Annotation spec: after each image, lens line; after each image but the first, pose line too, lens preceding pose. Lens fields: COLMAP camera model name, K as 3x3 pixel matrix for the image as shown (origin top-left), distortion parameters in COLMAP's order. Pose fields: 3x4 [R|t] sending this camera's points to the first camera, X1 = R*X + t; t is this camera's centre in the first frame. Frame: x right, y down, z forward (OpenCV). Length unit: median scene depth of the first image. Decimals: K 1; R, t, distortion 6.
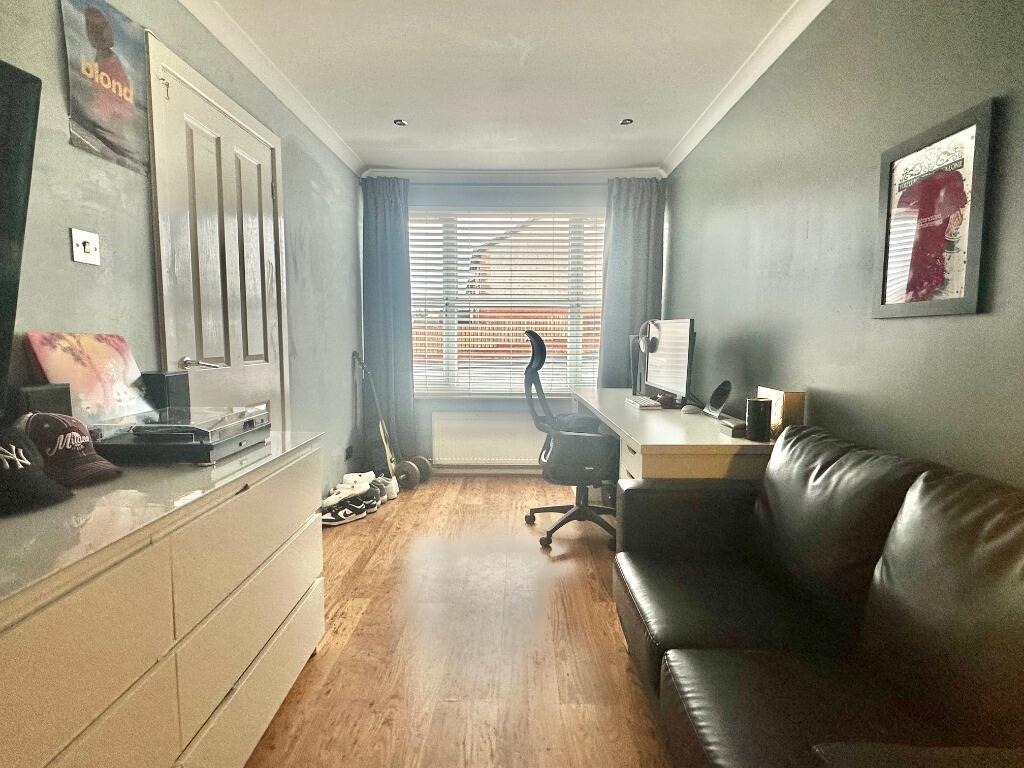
lens RADIAL K [[543.9, 0, 512.3], [0, 543.9, 381.7], [0, 0, 1]] dist [0.000565, 0.000076]
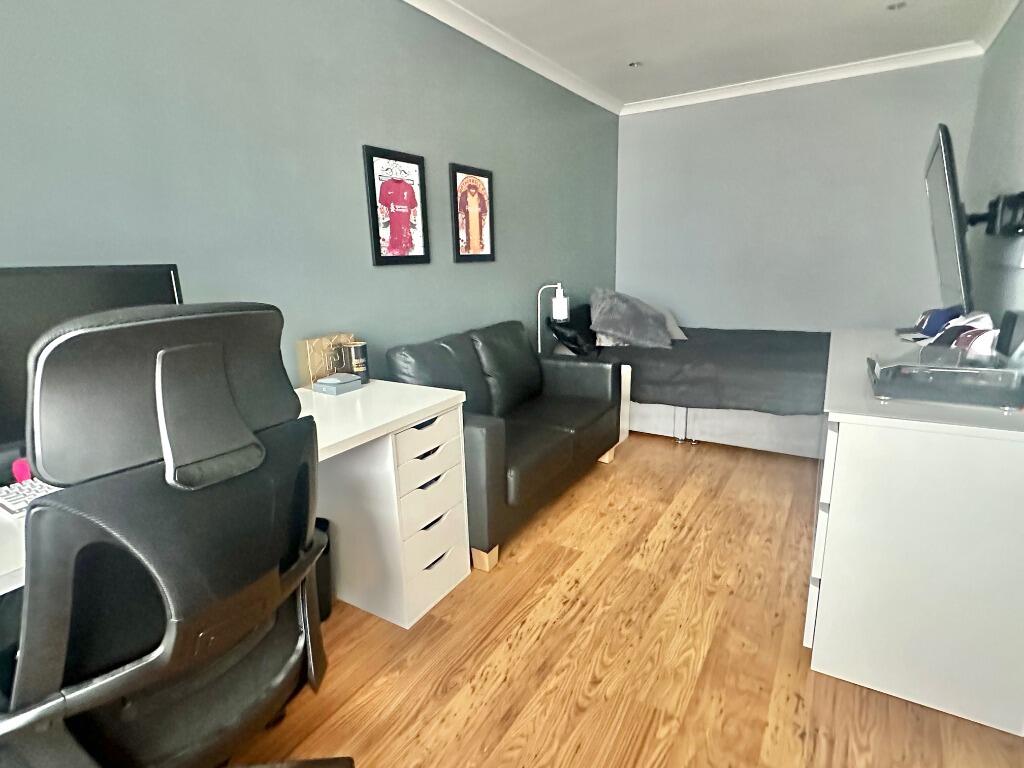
lens RADIAL K [[543.9, 0, 510.8], [0, 543.9, 382.2], [0, 0, 1]] dist [0.000565, 0.000076]
pose [[-0.855900, -0.095860, 0.508179, -0.479591], [0.078617, 0.947129, 0.311072, -0.288565], [-0.511130, 0.306198, -0.803112, 2.437982]]
